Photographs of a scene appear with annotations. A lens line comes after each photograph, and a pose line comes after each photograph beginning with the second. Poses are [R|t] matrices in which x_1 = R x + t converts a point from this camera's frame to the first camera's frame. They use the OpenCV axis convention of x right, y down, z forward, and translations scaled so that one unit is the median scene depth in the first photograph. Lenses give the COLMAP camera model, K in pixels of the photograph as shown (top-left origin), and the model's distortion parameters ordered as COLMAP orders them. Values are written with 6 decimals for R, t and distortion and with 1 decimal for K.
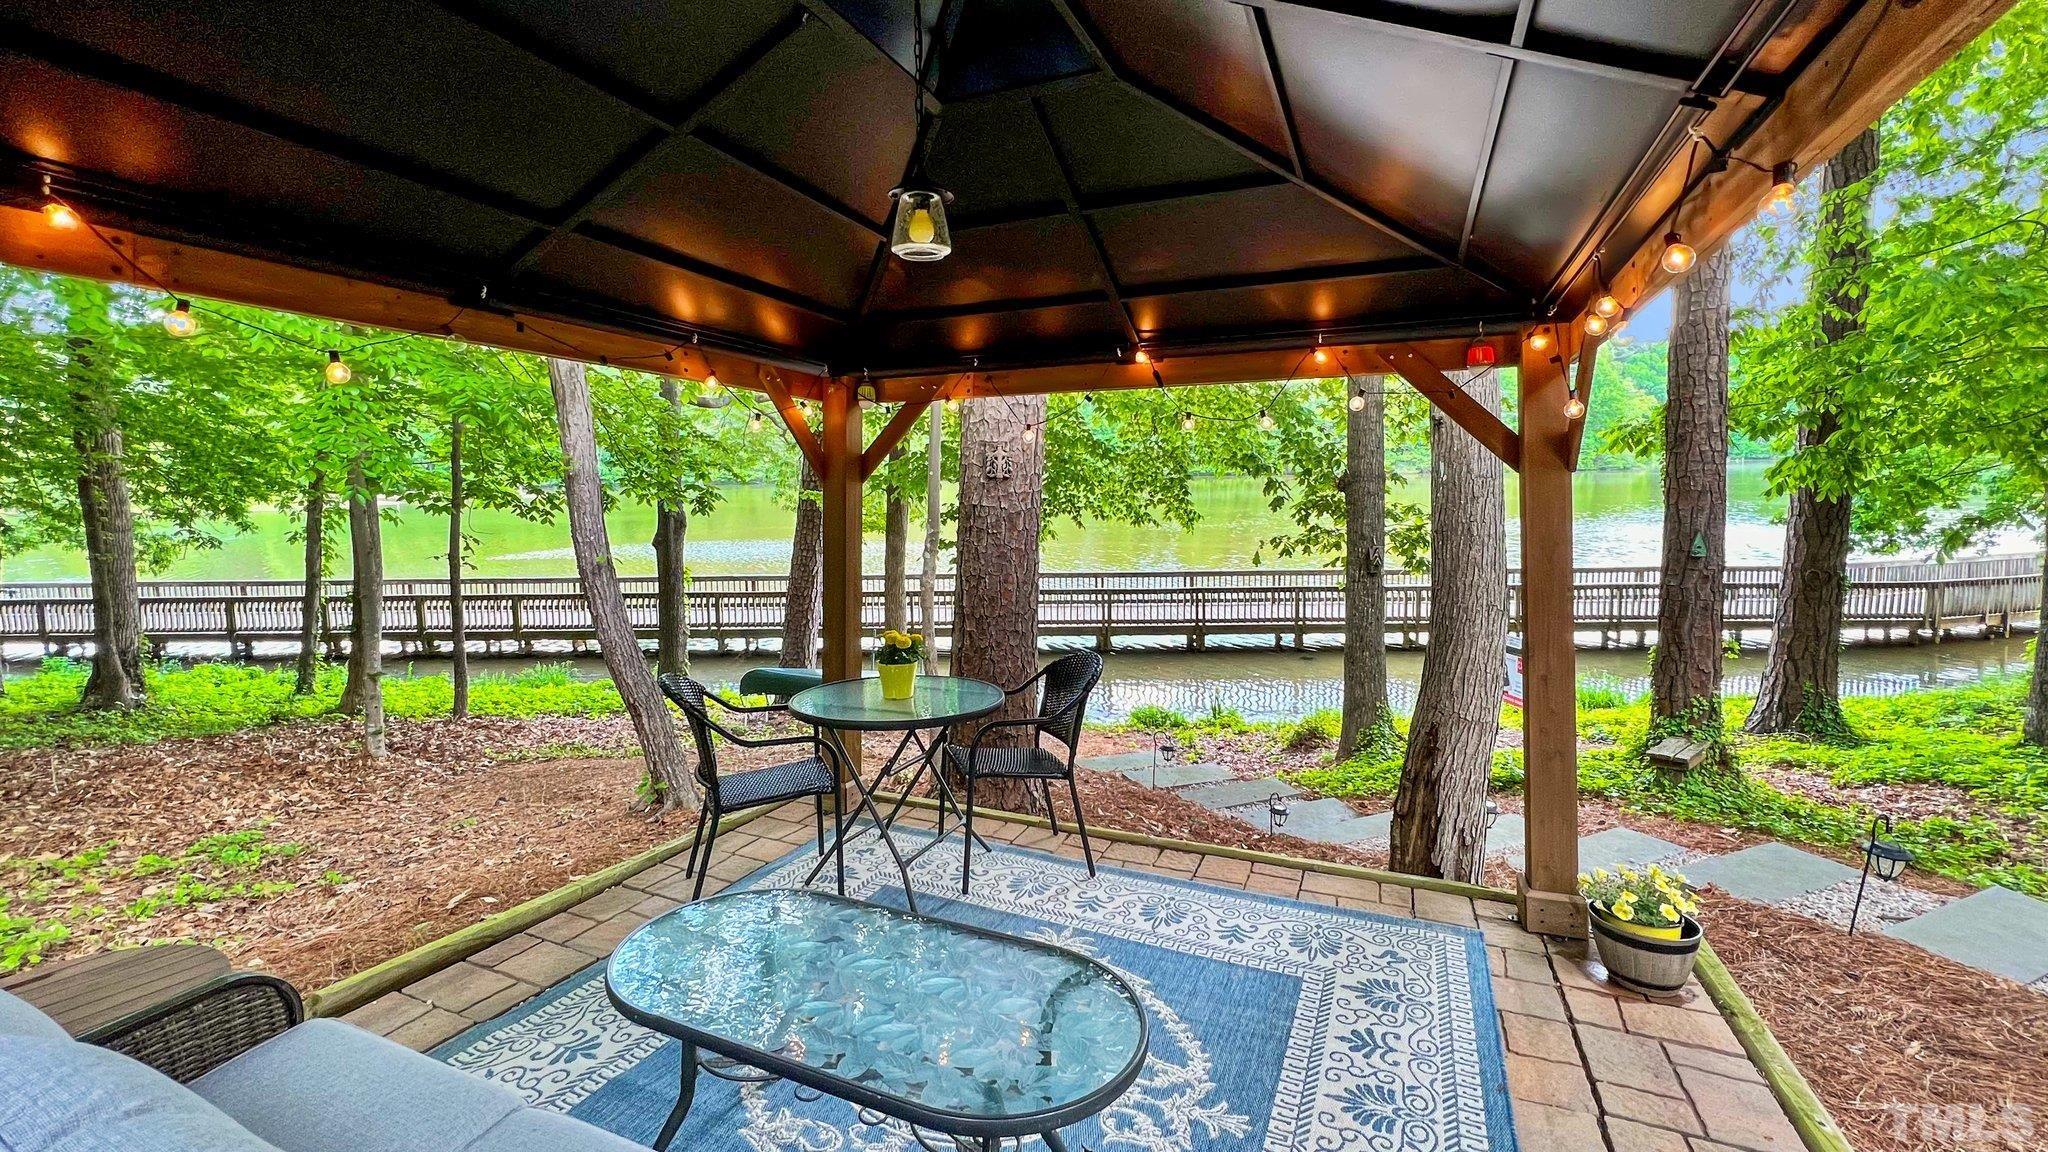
lens RADIAL K [[853.1, 0, 1024.9], [0, 853.1, 532.4], [0, 0, 1]] dist [0.007416, 0.000020]
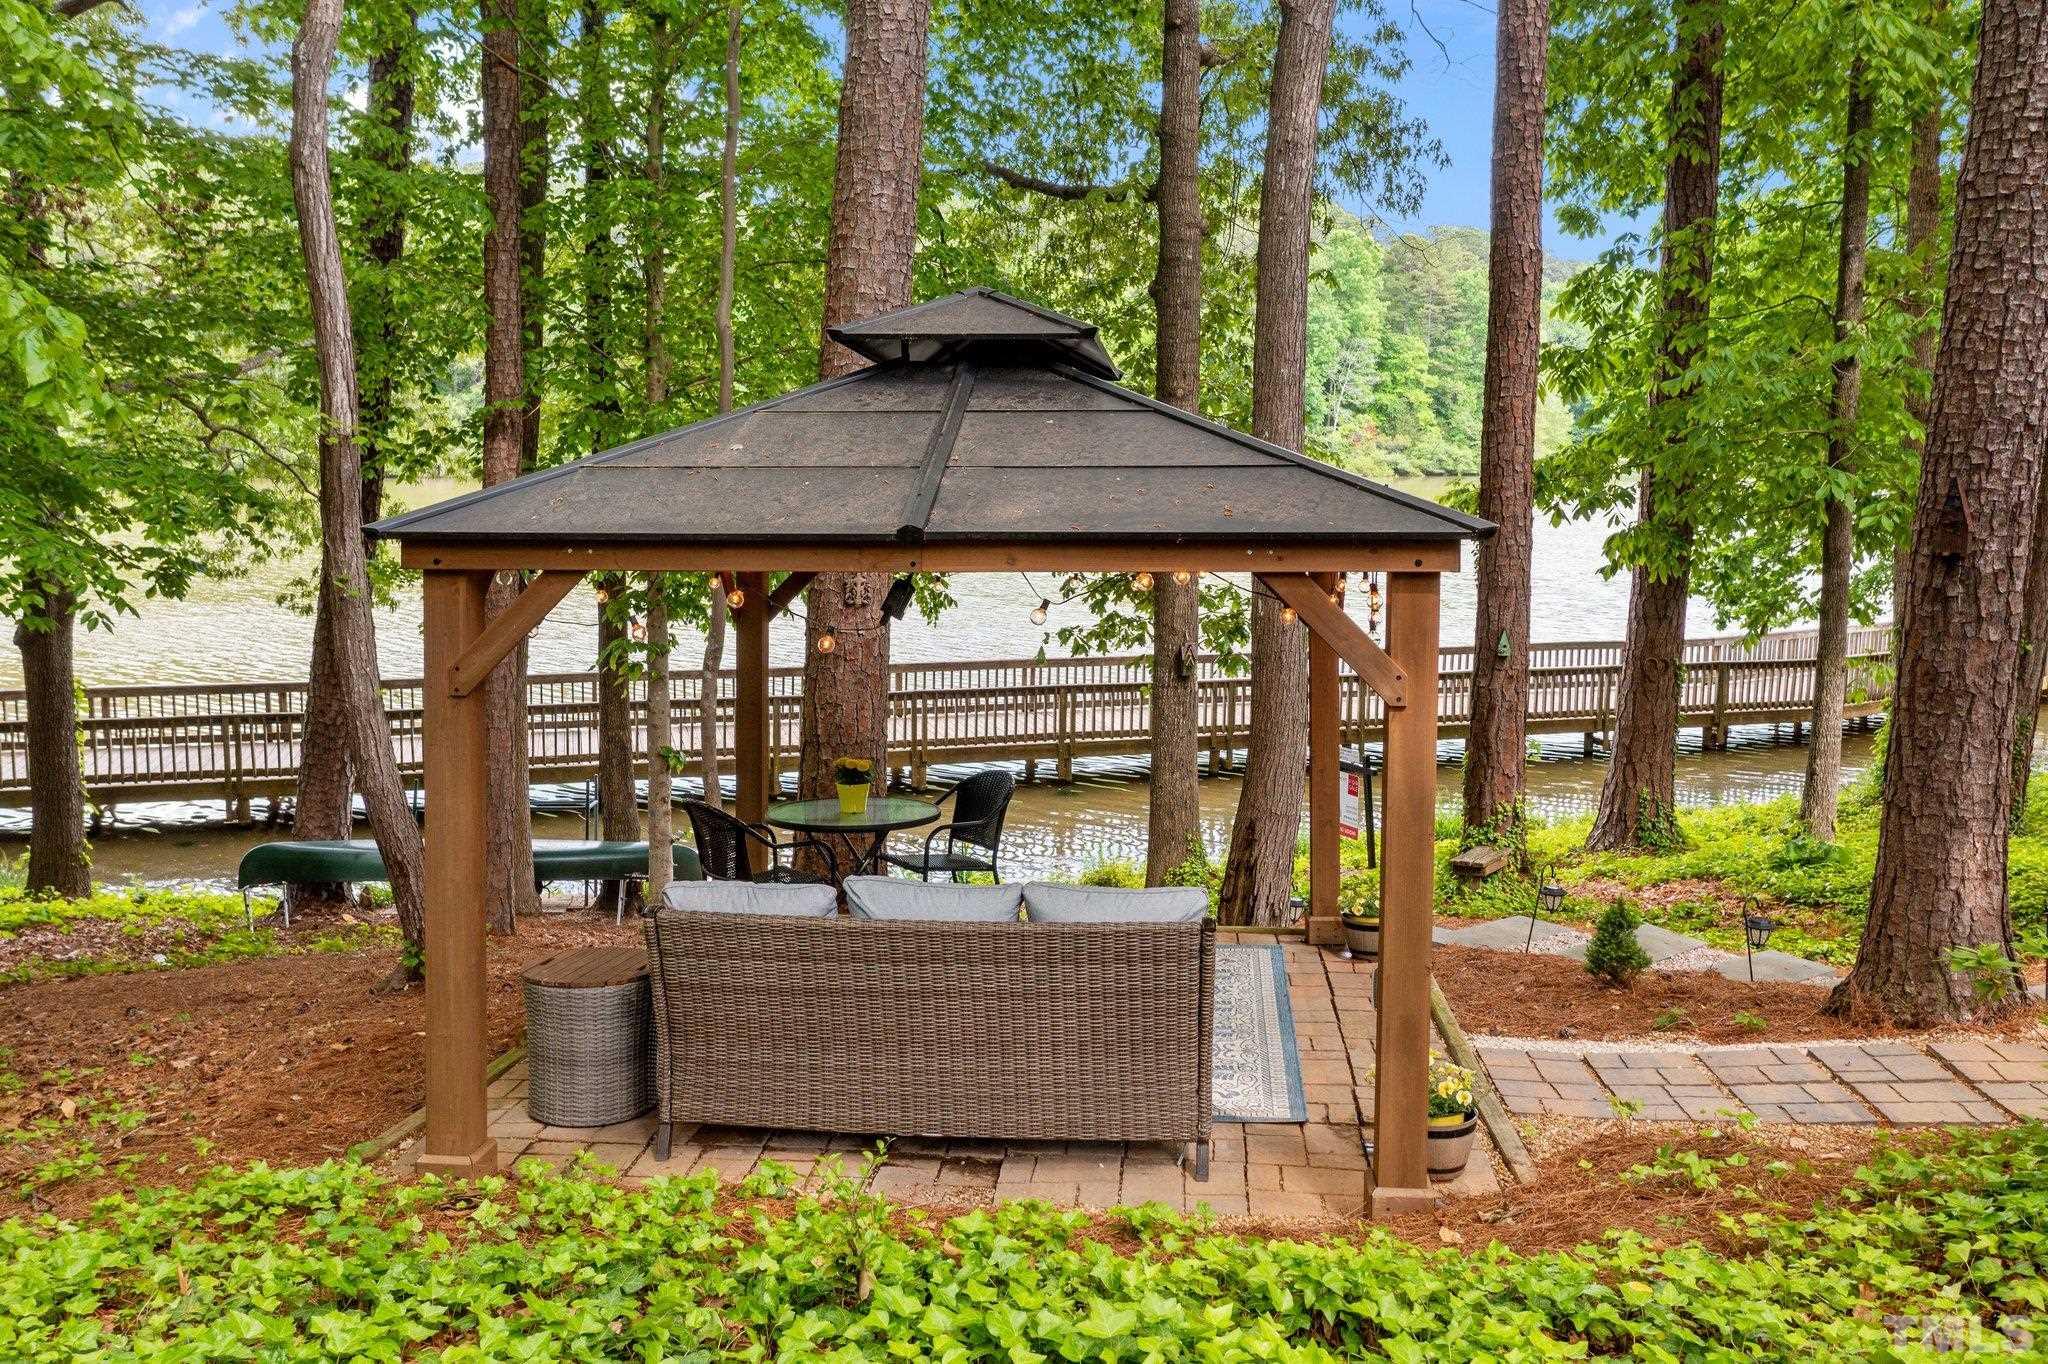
lens RADIAL K [[1648.1, 0, 1023.4], [0, 1648.1, 681.2], [0, 0, 1]] dist [-0.037300, -0.001129]
pose [[0.952899, -0.022292, 0.302466, -0.186262], [0.002977, 0.997935, 0.064168, -0.042300], [-0.303272, -0.060245, 0.950998, -0.388151]]
